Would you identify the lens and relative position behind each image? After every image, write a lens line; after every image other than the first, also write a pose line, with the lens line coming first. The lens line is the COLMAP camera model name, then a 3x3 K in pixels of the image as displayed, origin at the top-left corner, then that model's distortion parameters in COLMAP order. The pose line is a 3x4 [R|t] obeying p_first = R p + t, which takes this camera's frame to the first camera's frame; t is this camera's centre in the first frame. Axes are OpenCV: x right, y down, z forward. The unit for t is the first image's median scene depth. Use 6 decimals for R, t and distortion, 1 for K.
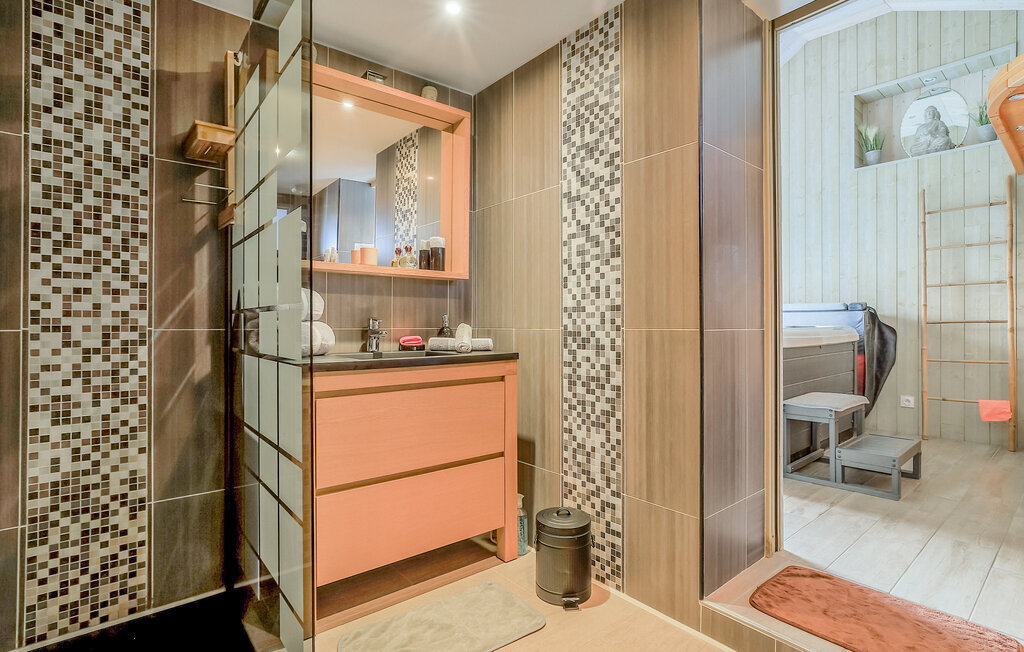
lens RADIAL K [[502.0, 0, 515.8], [0, 502.0, 322.6], [0, 0, 1]] dist [0.001404, 0.005844]
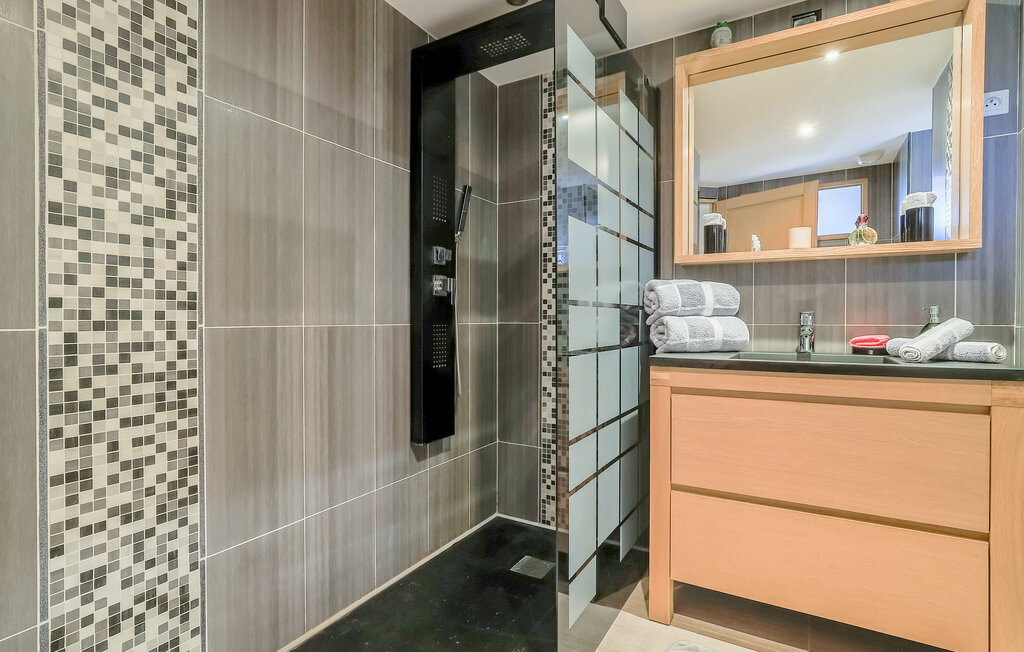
lens RADIAL K [[502.0, 0, 517.1], [0, 502.0, 325.4], [0, 0, 1]] dist [0.001404, 0.005844]
pose [[0.367527, 0.010862, -0.929949, 0.436327], [0.001653, 0.999923, 0.012332, 0.002984], [0.930011, -0.006070, 0.367481, 0.355010]]
